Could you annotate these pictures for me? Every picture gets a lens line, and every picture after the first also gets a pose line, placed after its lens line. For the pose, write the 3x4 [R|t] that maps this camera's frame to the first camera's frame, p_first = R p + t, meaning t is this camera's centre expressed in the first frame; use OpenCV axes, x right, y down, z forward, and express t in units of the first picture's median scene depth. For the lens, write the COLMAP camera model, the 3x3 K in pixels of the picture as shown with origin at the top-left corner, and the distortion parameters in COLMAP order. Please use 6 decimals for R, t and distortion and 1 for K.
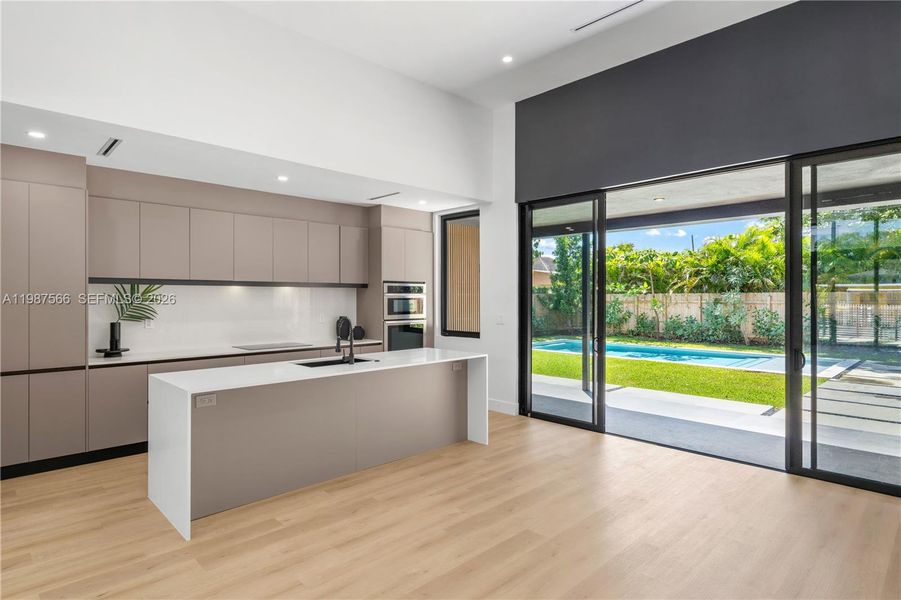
lens RADIAL K [[490.7, 0, 444.3], [0, 490.7, 299.0], [0, 0, 1]] dist [0.002197, 0.000106]
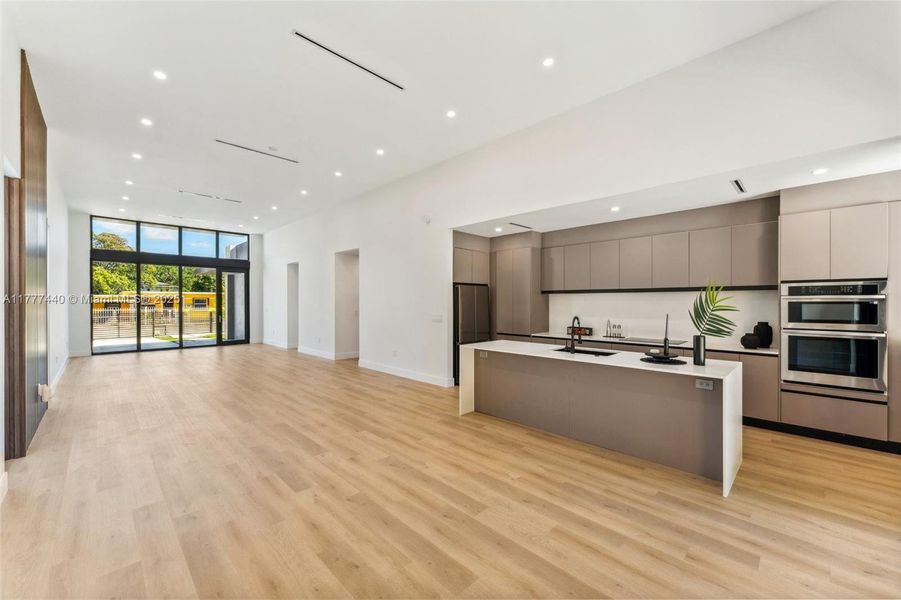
lens RADIAL K [[357.6, 0, 452.5], [0, 357.6, 304.8], [0, 0, 1]] dist [0.000251, -0.000006]
pose [[0.018928, 0.011186, -0.999758, 0.511192], [-0.000425, 0.999937, 0.011180, -0.003260], [0.999821, 0.000214, 0.018932, 0.467092]]
